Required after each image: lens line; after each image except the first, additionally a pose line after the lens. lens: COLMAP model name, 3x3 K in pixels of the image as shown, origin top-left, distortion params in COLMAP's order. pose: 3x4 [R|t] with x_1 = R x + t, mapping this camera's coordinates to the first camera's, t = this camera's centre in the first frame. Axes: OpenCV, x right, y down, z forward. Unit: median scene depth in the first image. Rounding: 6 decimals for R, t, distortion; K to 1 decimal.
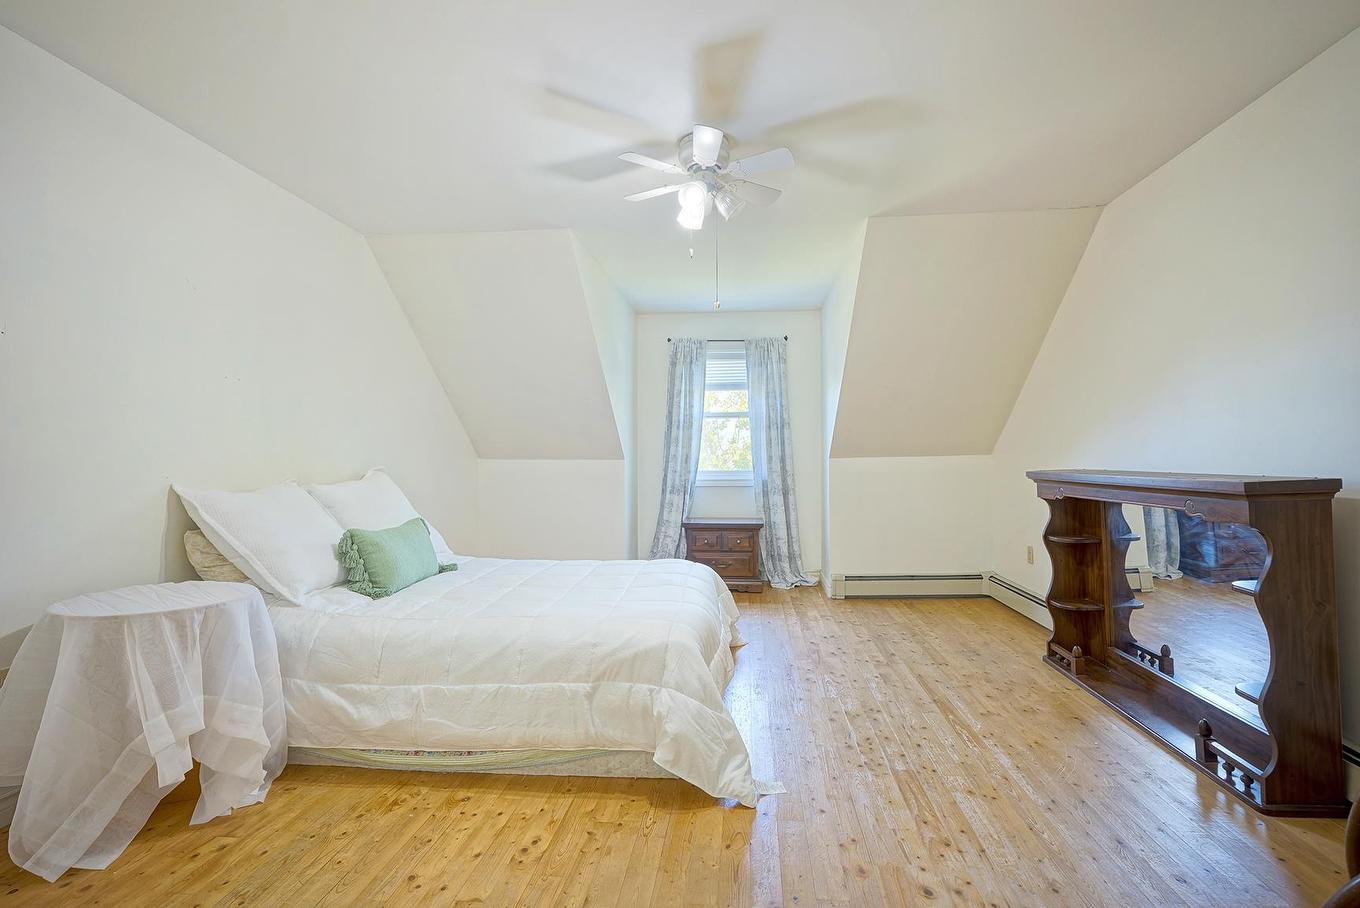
lens RADIAL K [[619.6, 0, 680.0], [0, 619.6, 454.0], [0, 0, 1]] dist [-0.015208, 0.000178]
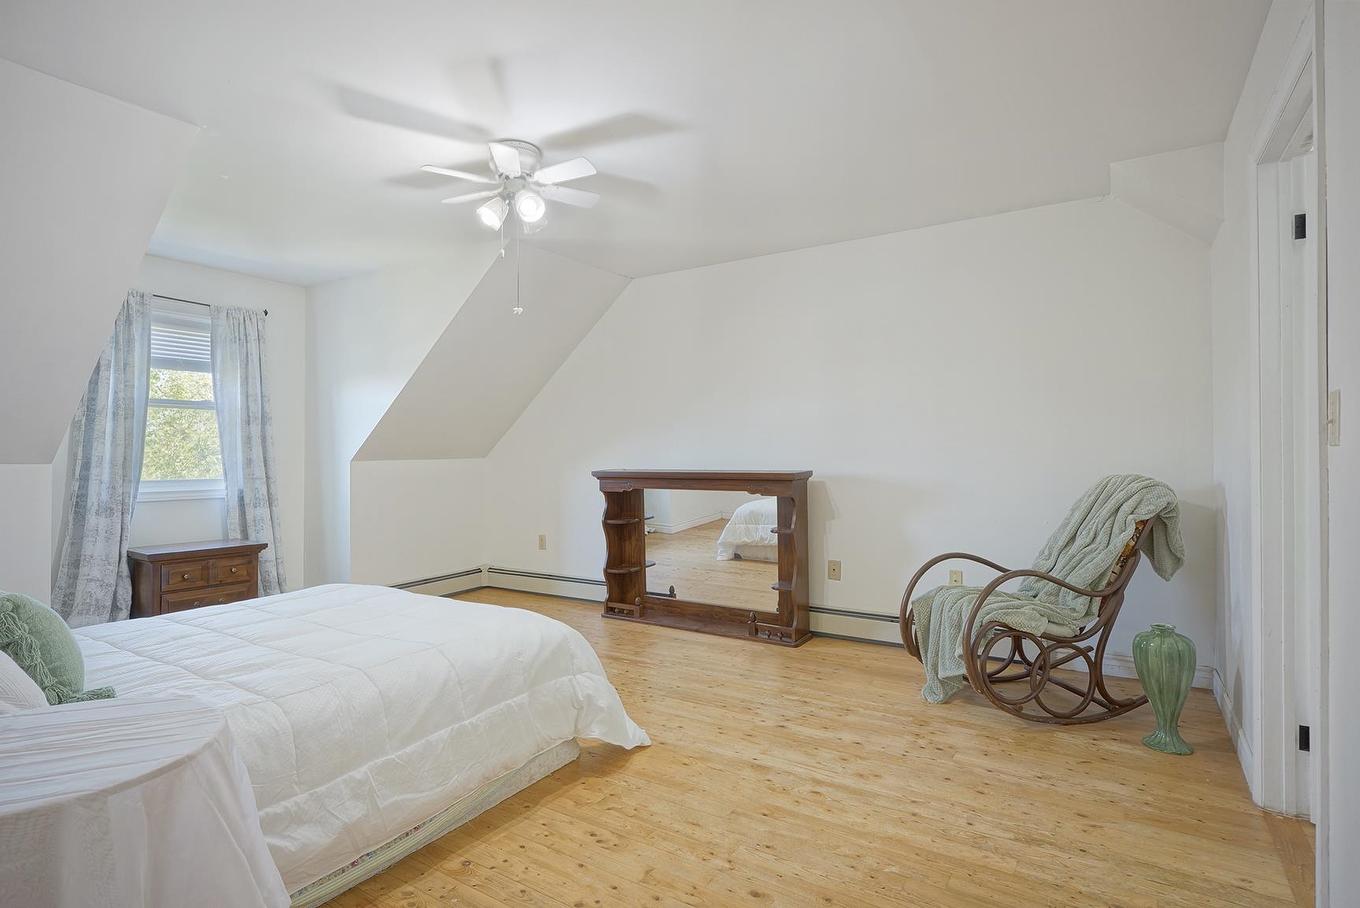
lens RADIAL K [[688.2, 0, 680.0], [0, 688.2, 454.0], [0, 0, 1]] dist [-0.006790, -0.000119]
pose [[0.468635, 0.008660, 0.883349, -0.615606], [-0.003716, 0.999962, -0.007831, 0.003070], [-0.883384, 0.000387, 0.468650, 0.175664]]
